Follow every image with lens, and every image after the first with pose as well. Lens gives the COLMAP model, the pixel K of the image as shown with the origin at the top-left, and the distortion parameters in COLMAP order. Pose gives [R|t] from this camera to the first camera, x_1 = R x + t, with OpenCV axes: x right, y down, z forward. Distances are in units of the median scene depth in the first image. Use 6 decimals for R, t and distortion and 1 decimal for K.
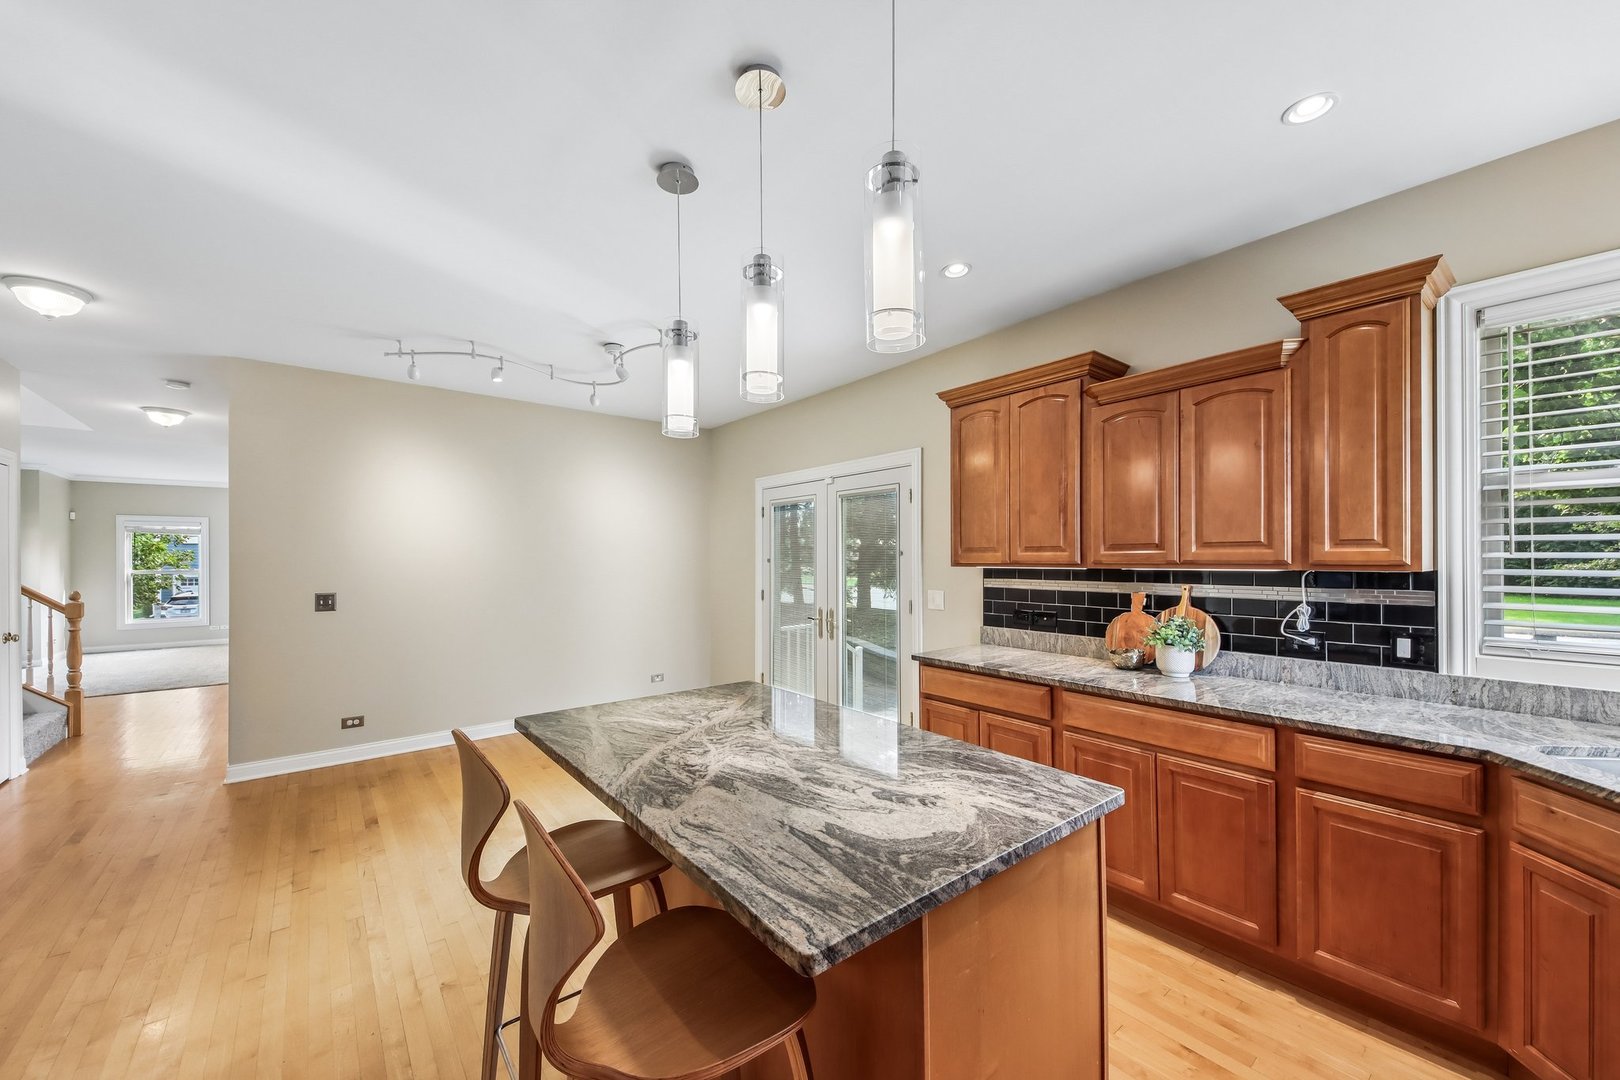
lens RADIAL K [[611.8, 0, 810.0], [0, 611.8, 540.0], [0, 0, 1]] dist [0.002516, -0.000093]
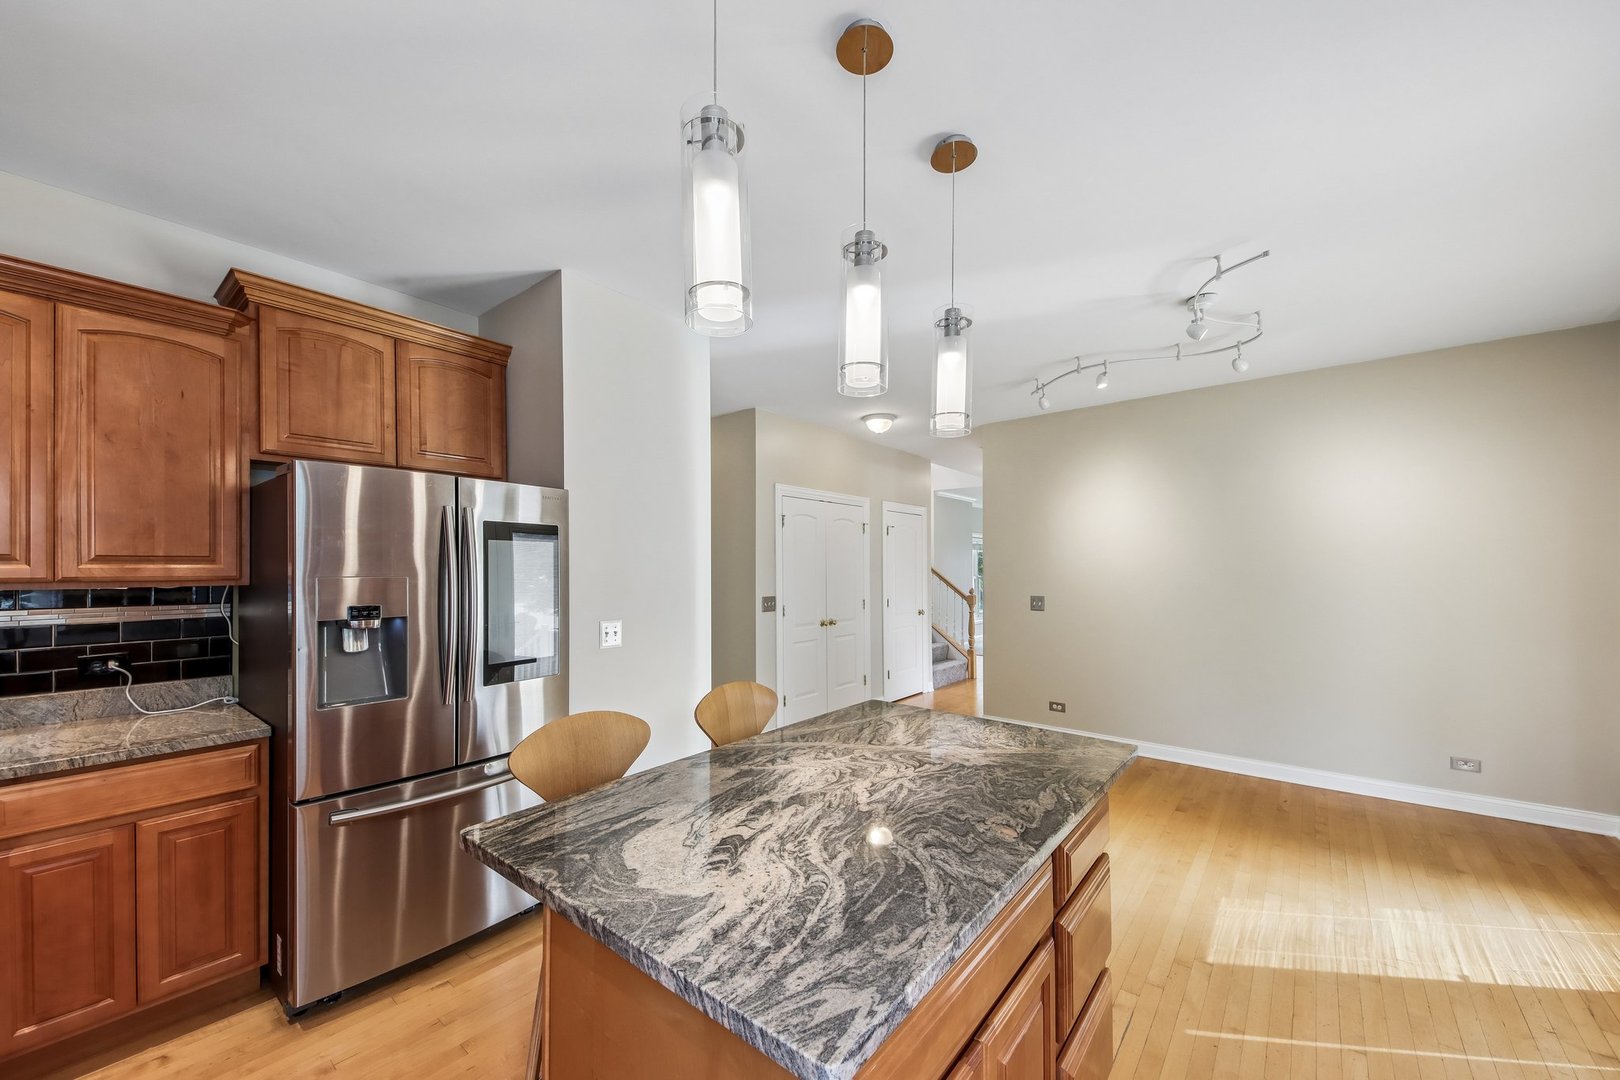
lens RADIAL K [[634.6, 0, 816.2], [0, 634.6, 546.5], [0, 0, 1]] dist [0.000755, -0.000032]
pose [[0.236905, -0.005979, -0.971514, 0.945639], [0.000049, 0.999981, -0.006143, 0.004381], [0.971533, 0.001407, 0.236901, 0.829526]]
